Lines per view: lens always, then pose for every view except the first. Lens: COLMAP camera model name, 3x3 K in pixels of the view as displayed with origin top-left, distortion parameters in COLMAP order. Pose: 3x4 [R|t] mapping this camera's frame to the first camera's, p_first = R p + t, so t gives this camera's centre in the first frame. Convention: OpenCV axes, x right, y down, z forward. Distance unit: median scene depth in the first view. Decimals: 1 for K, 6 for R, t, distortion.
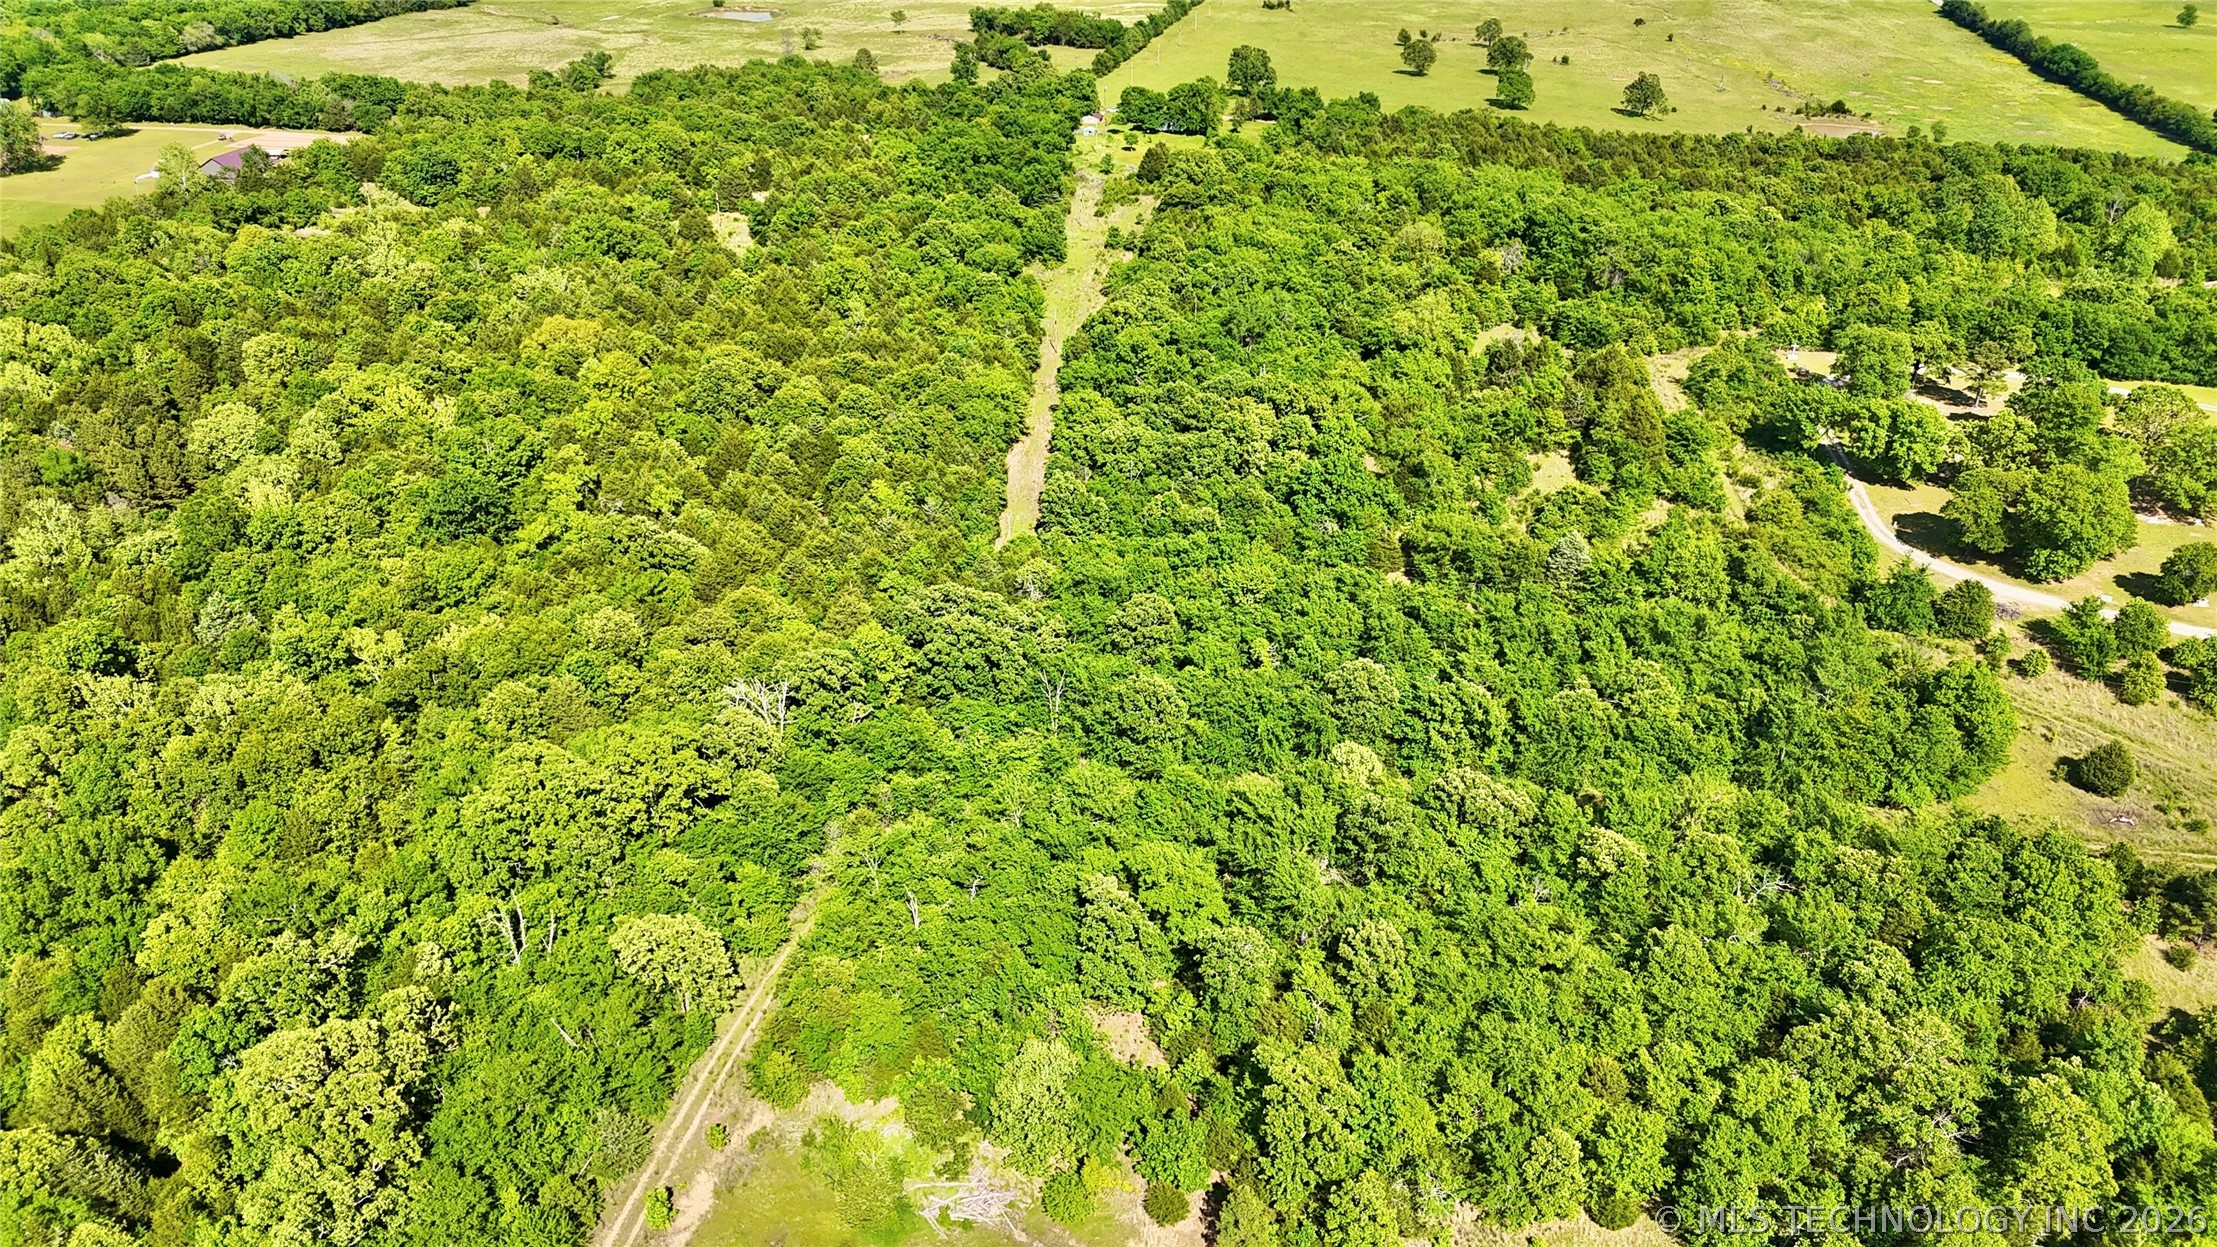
lens RADIAL K [[1628.5, 0, 1110.0], [0, 1628.5, 628.7], [0, 0, 1]] dist [0.068746, -0.071914]
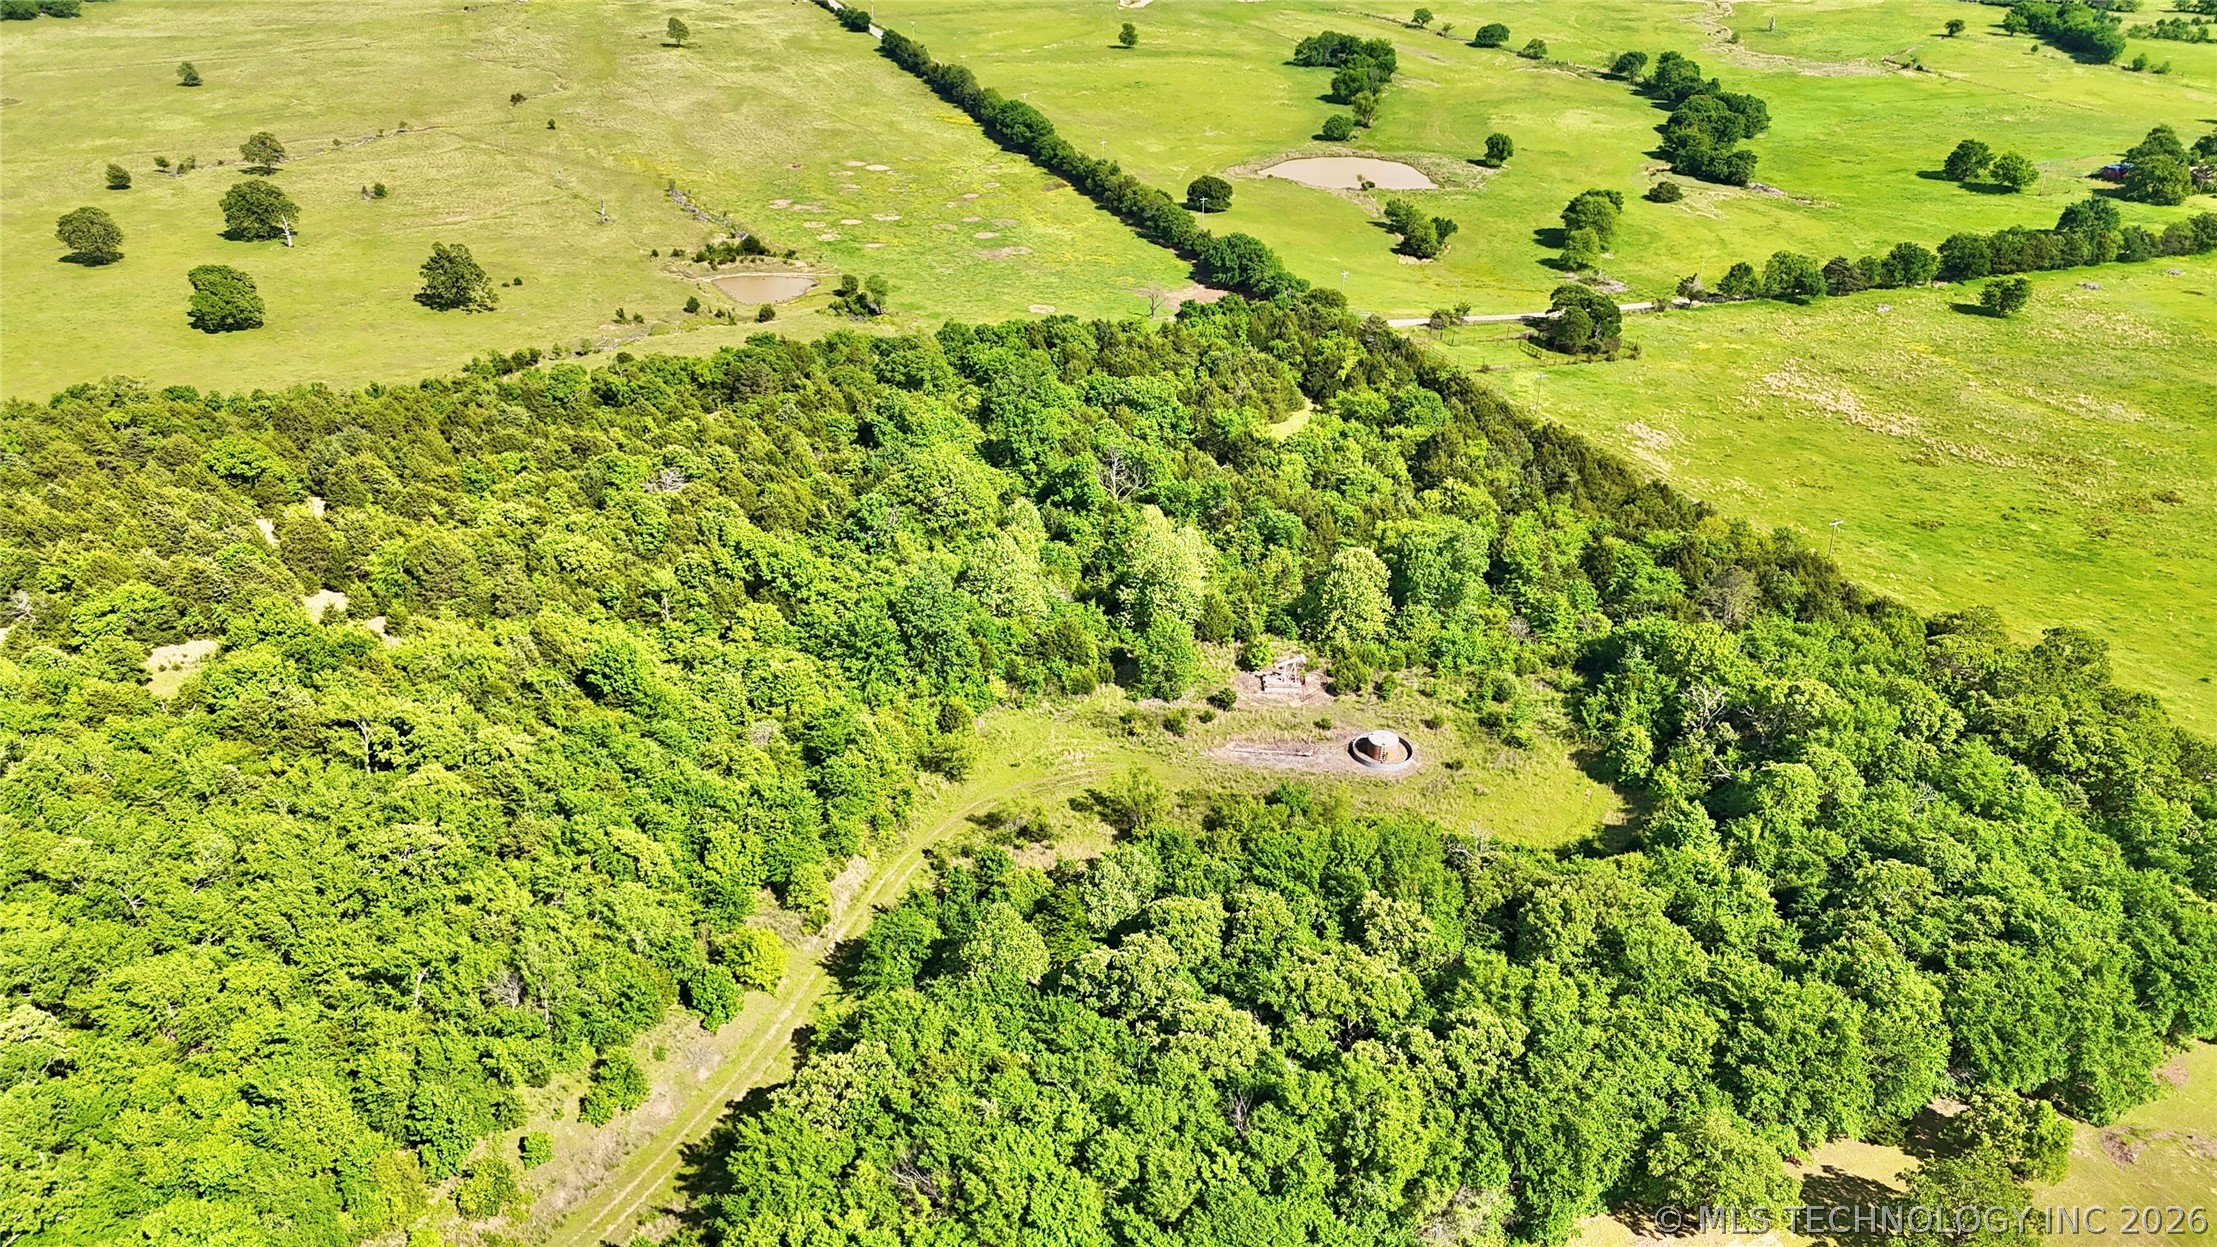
lens RADIAL K [[1628.5, 0, 1109.9], [0, 1628.5, 614.9], [0, 0, 1]] dist [0.088888, -0.095518]
pose [[0.855832, -0.243439, 0.456388, 0.298402], [0.242545, 0.968182, 0.061604, -0.236769], [-0.456863, 0.057972, 0.887646, 0.434696]]
